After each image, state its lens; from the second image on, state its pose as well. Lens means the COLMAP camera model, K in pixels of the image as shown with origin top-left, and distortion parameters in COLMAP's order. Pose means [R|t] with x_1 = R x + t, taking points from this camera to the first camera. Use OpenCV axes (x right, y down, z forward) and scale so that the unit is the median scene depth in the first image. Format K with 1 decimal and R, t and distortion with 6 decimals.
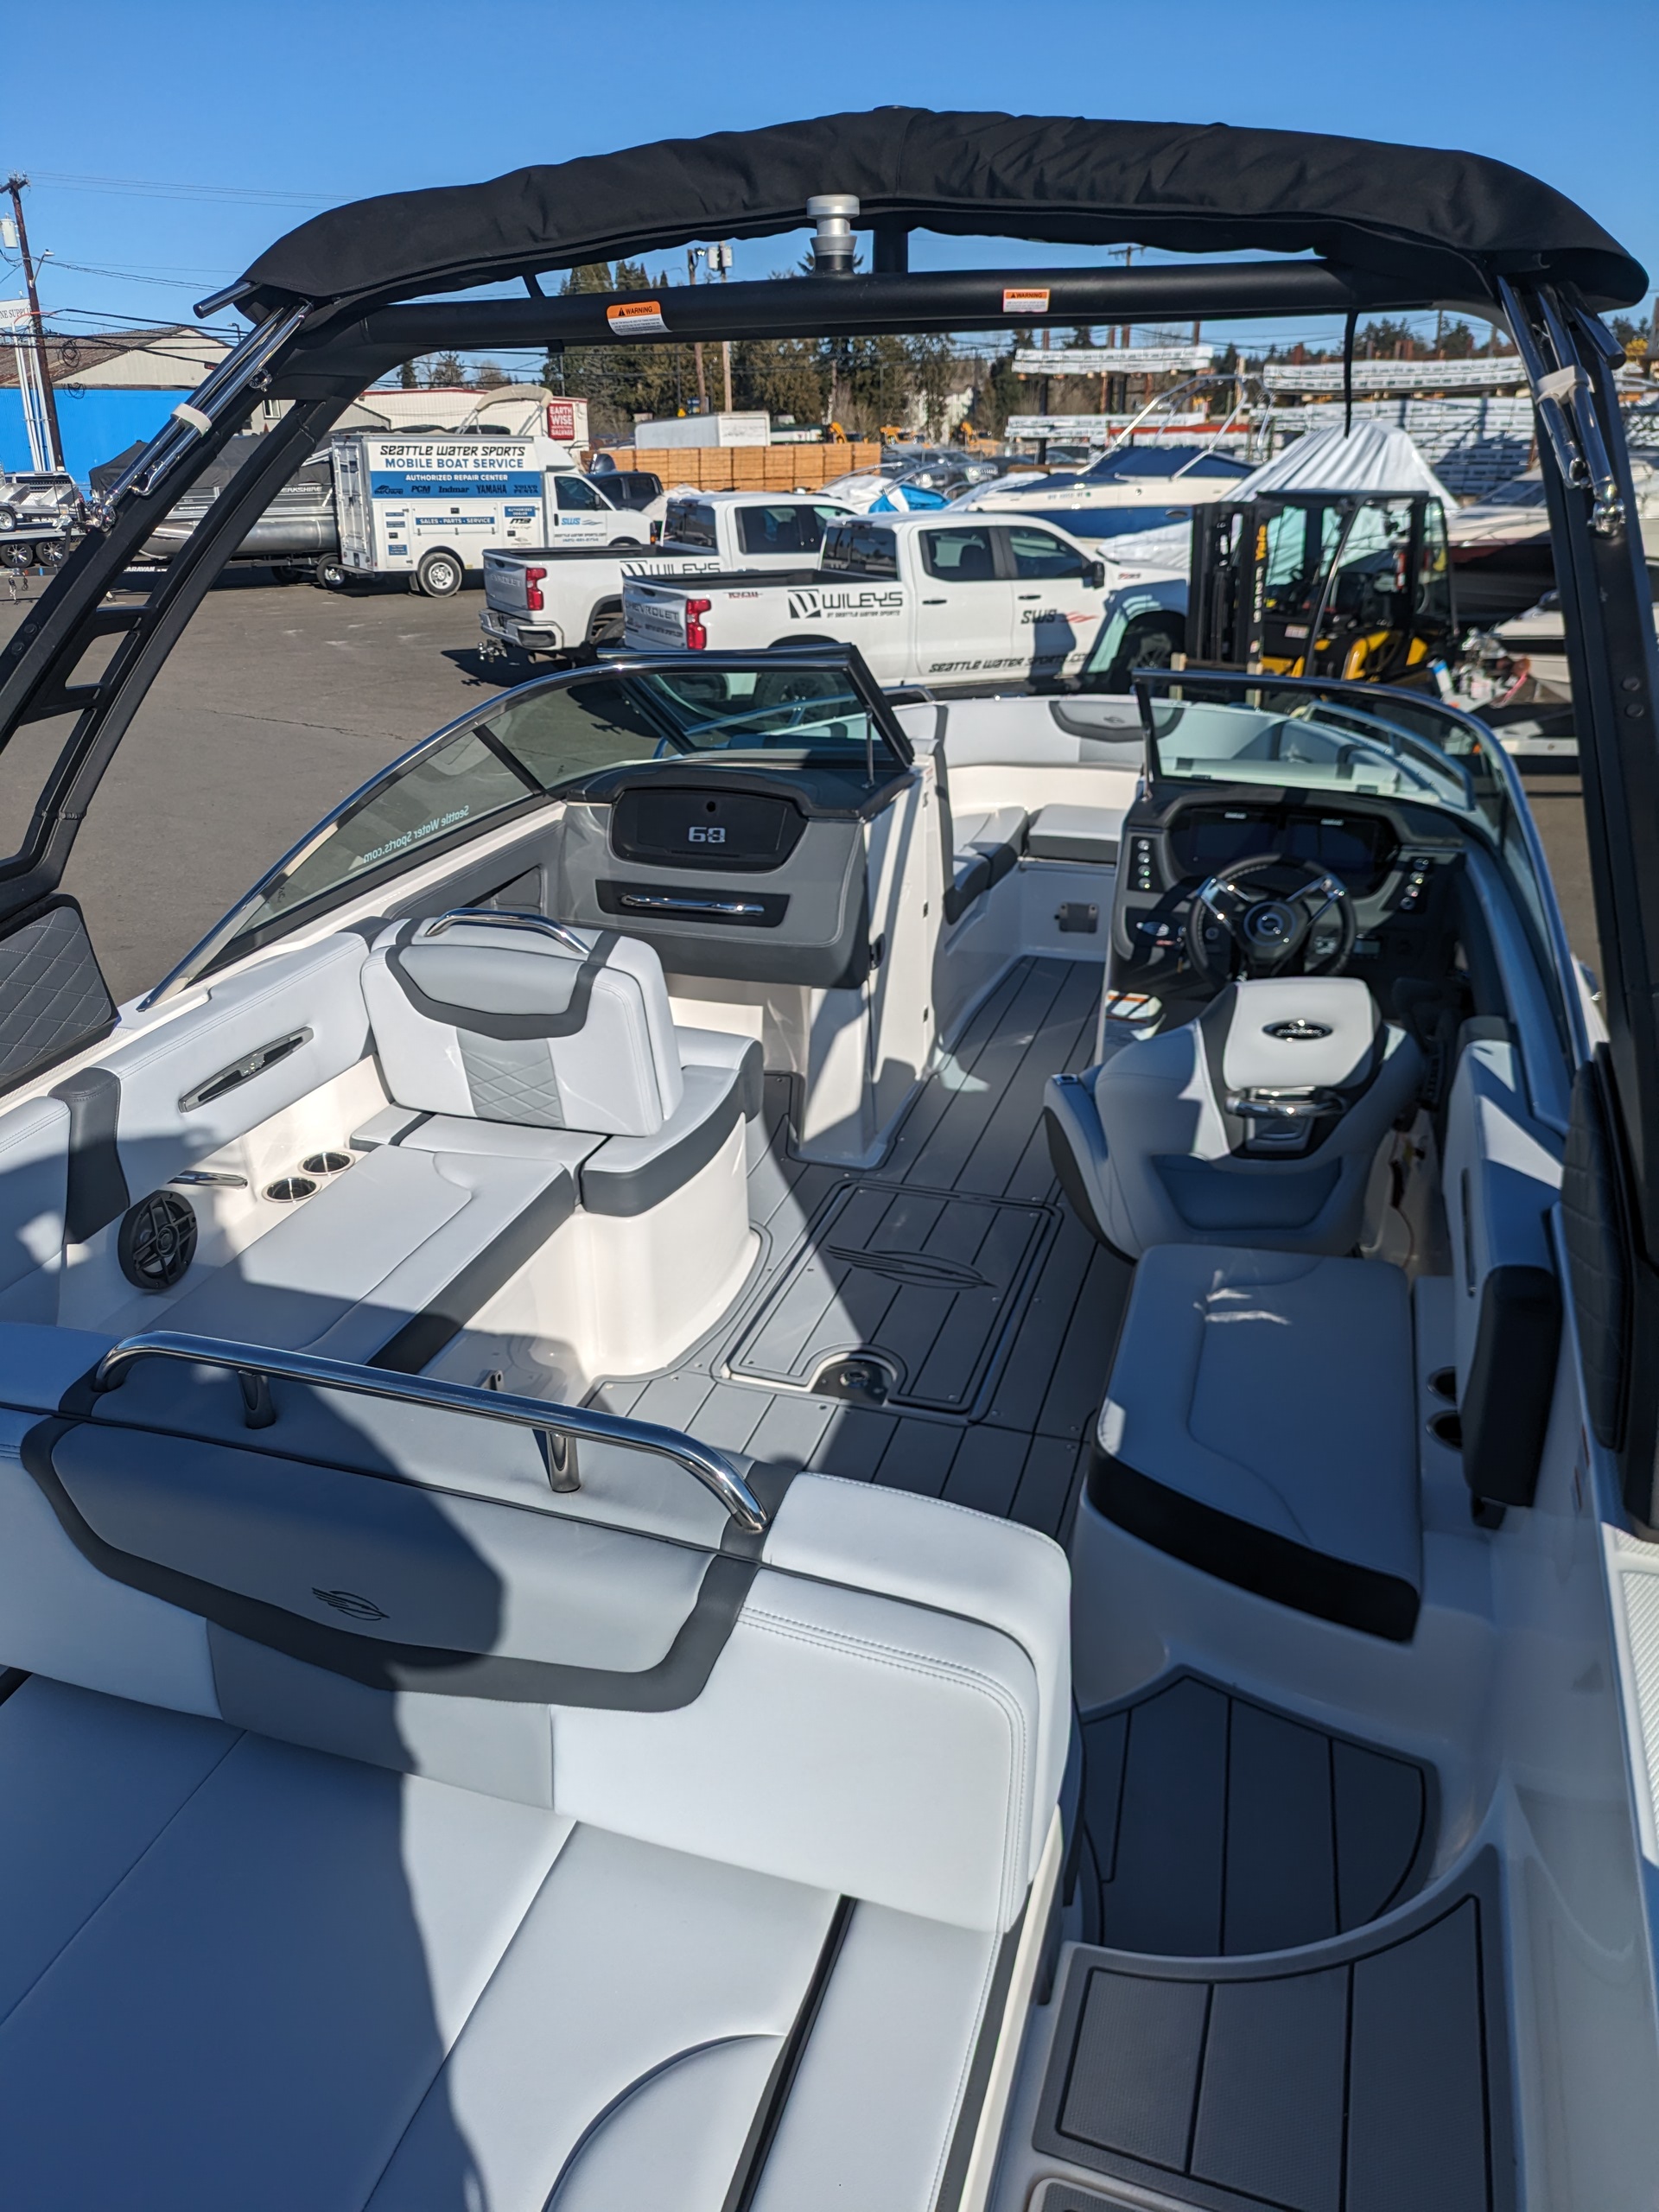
lens RADIAL K [[1616.7, 0, 753.1], [0, 1616.7, 1098.1], [0, 0, 1]] dist [0.062635, -0.065888]
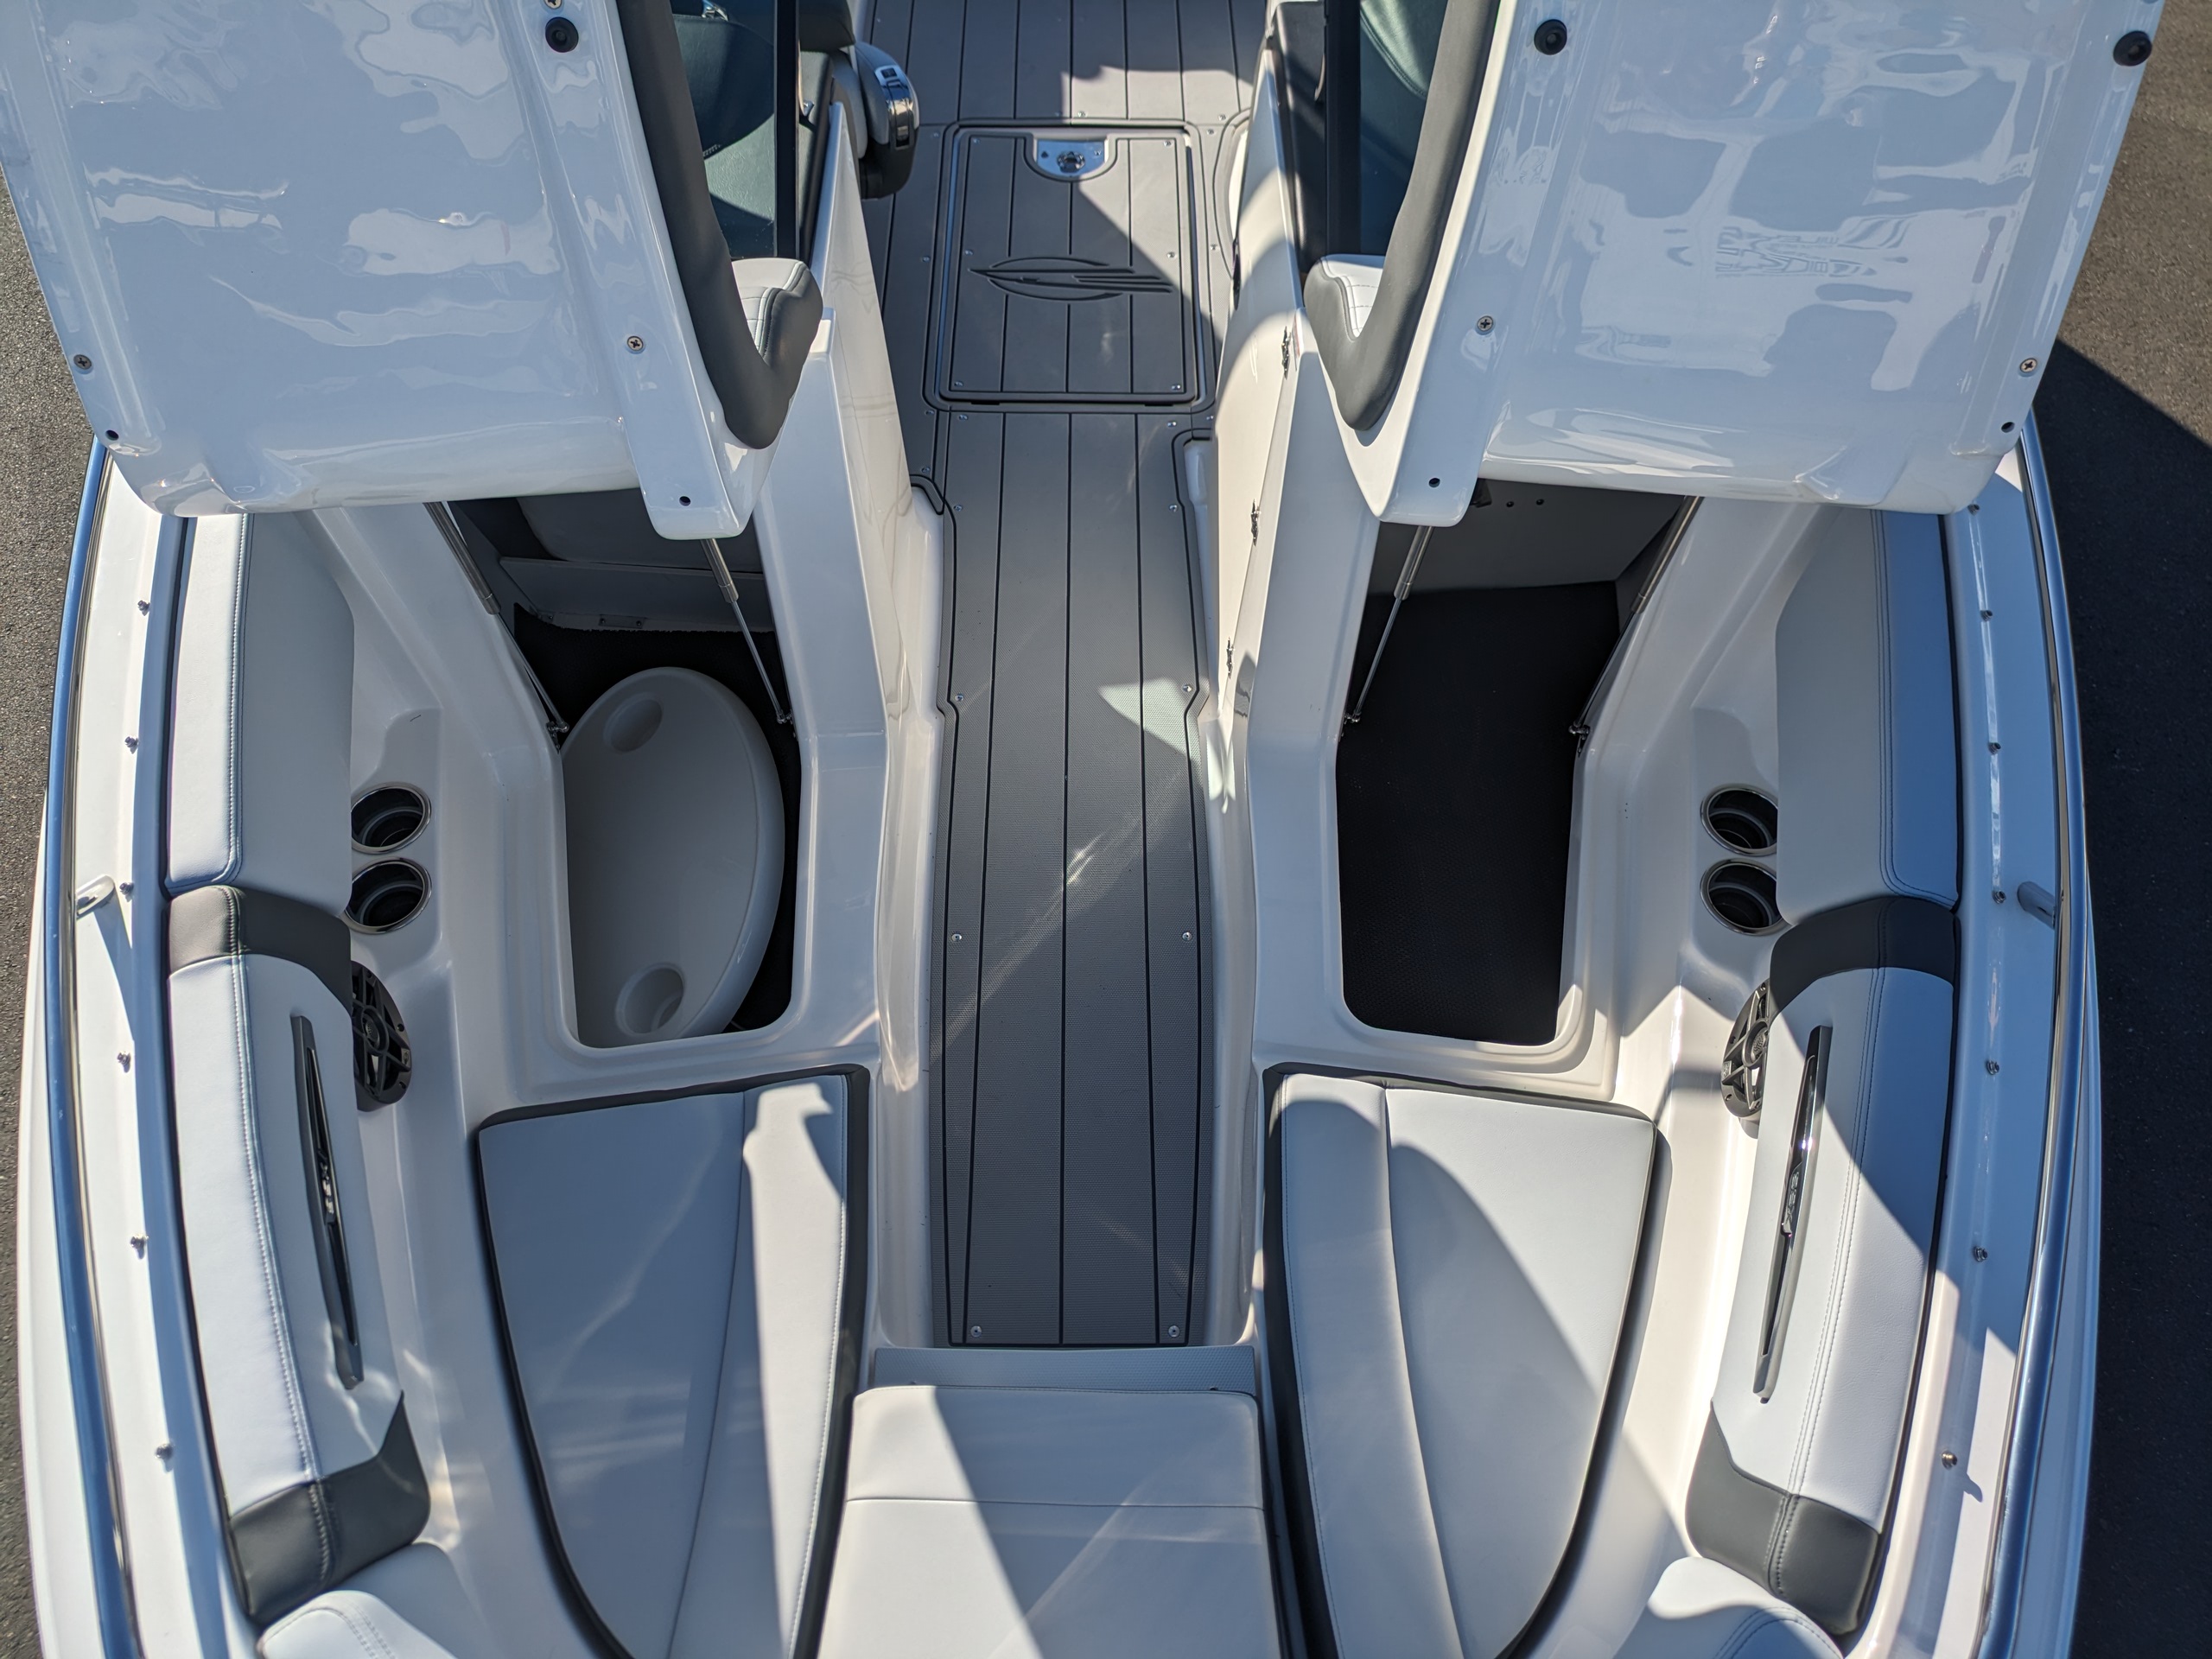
lens RADIAL K [[1617.2, 0, 1083.4], [0, 1617.2, 838.4], [0, 0, 1]] dist [0.072244, -0.080293]
pose [[-0.941084, 0.288481, -0.176466, 0.067994], [-0.119819, 0.203529, 0.971710, -0.142944], [0.316236, 0.935604, -0.156972, 0.286669]]
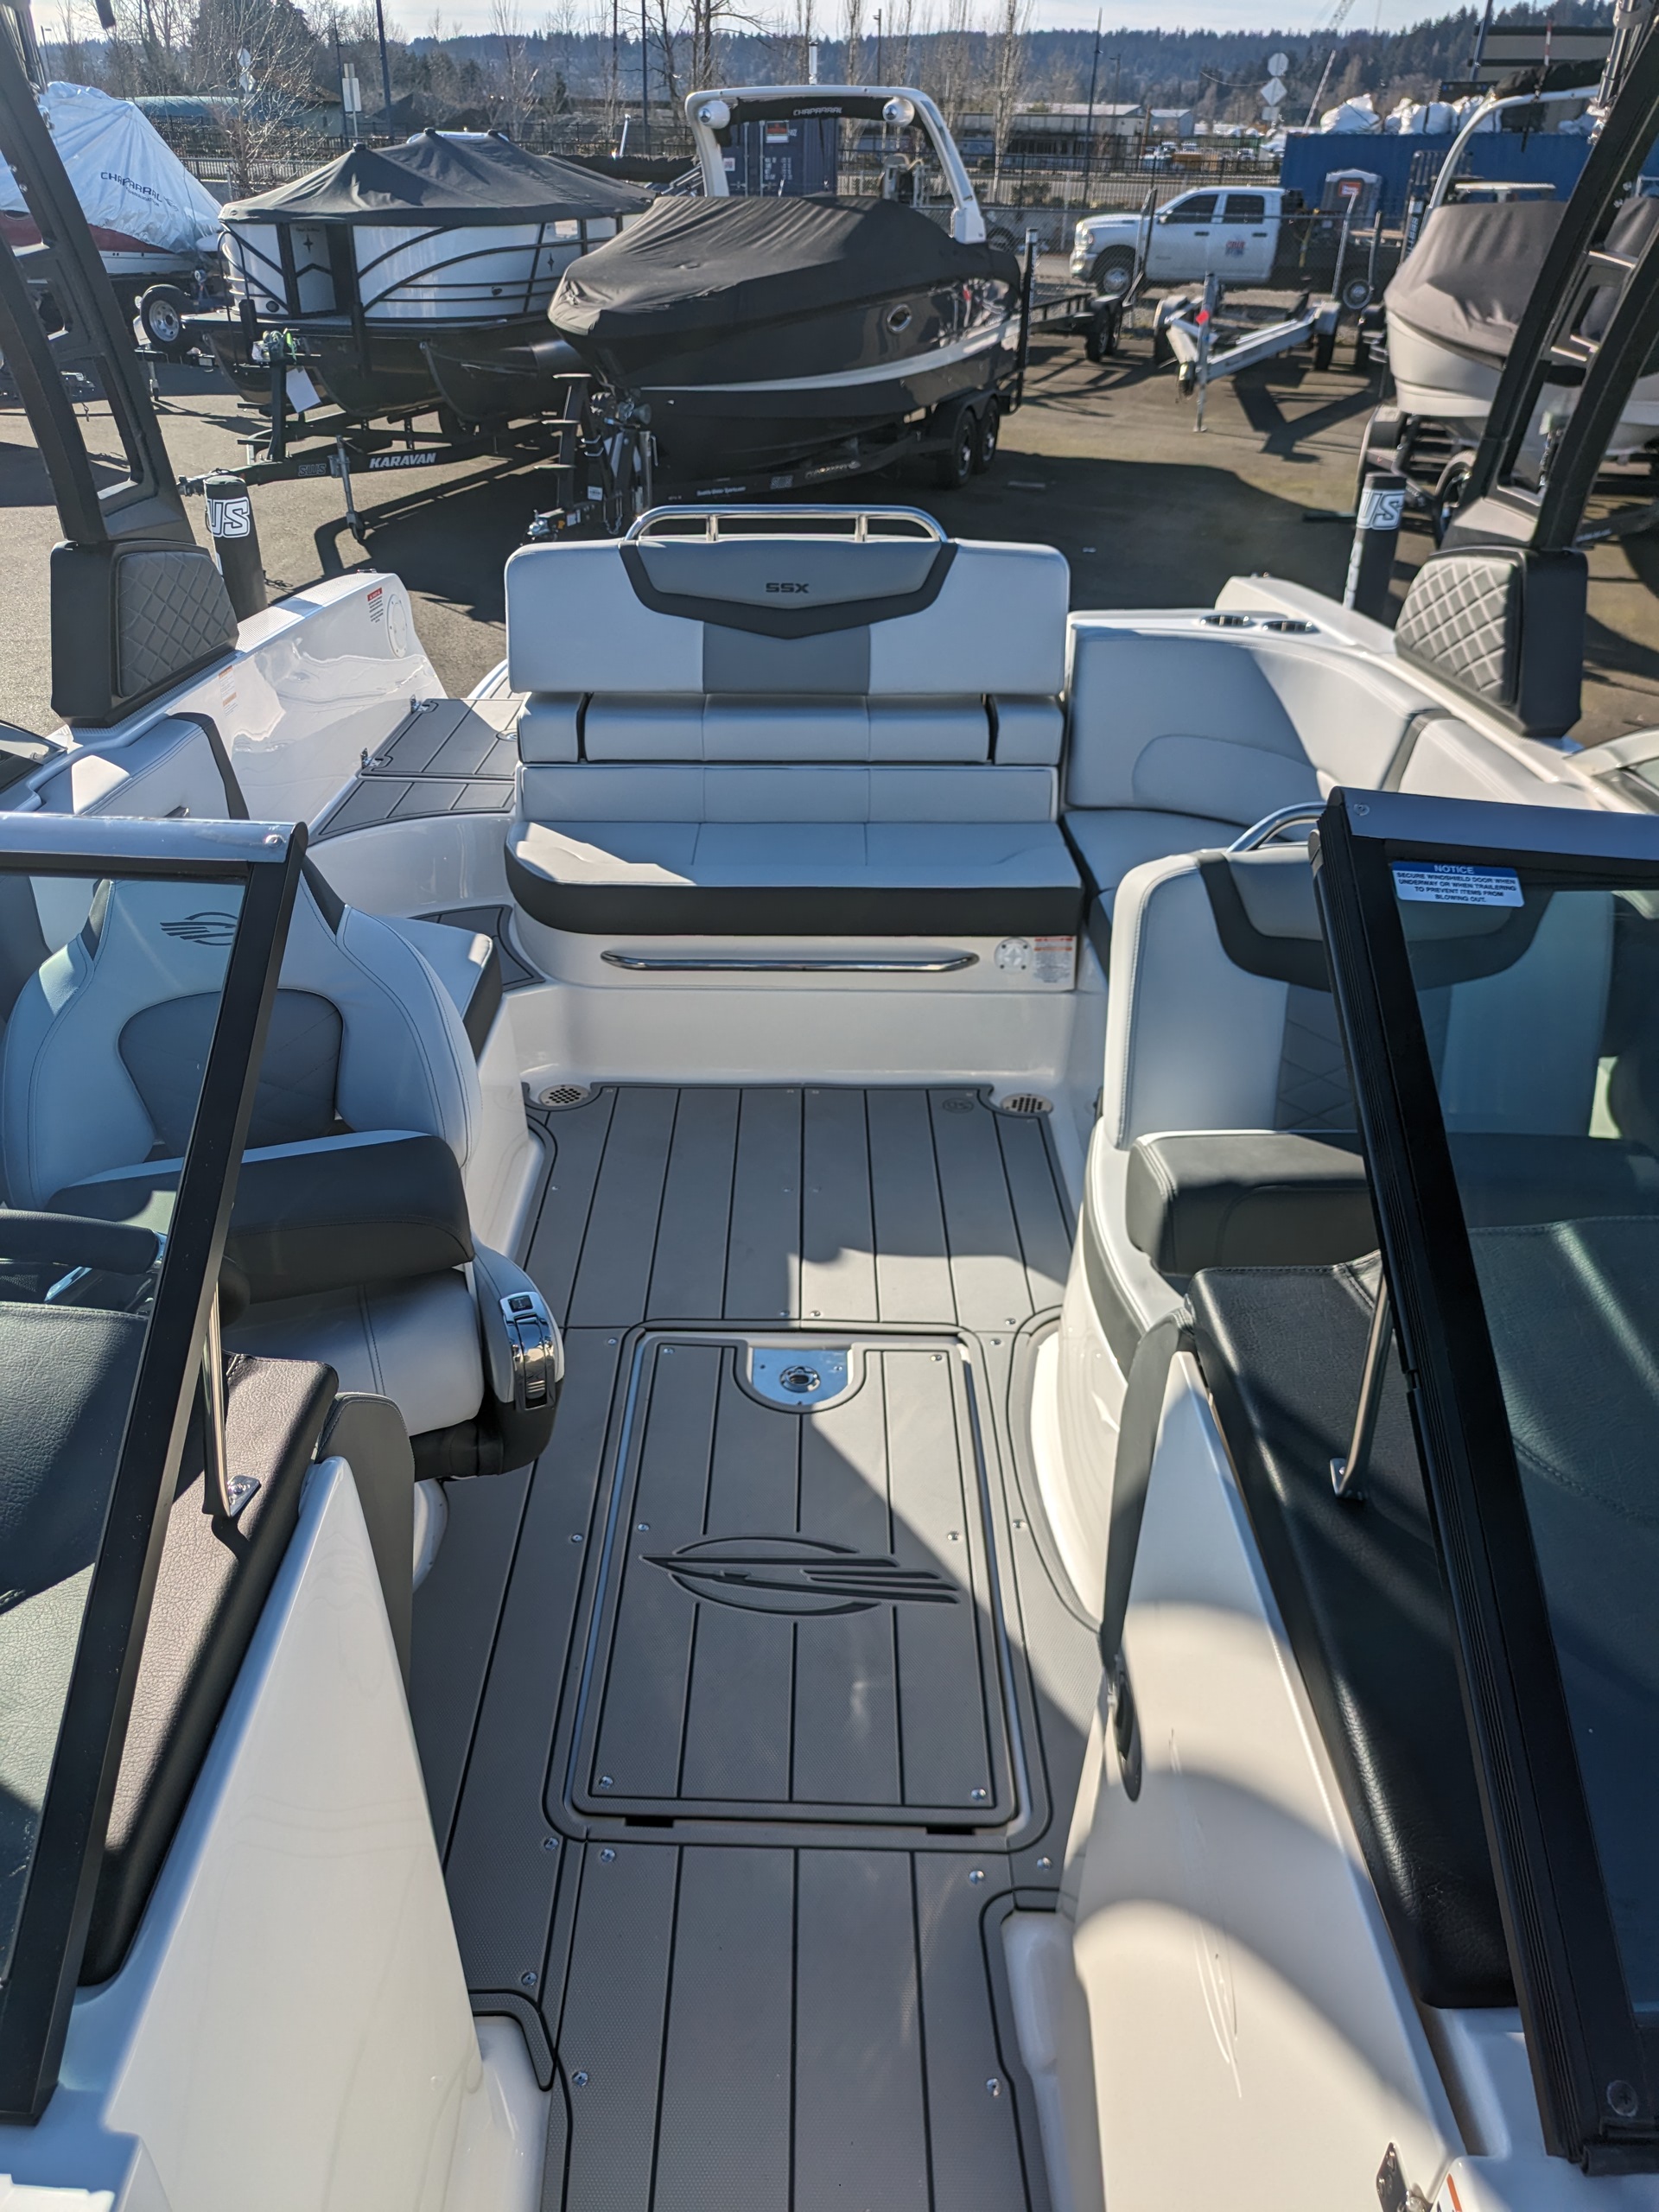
lens RADIAL K [[1622.1, 0, 779.5], [0, 1622.1, 1100.8], [0, 0, 1]] dist [0.057163, -0.062465]
pose [[-0.947230, 0.167855, -0.273093, 0.046770], [-0.112494, 0.623691, 0.773534, -0.090077], [0.300167, 0.763436, -0.571896, 0.239887]]
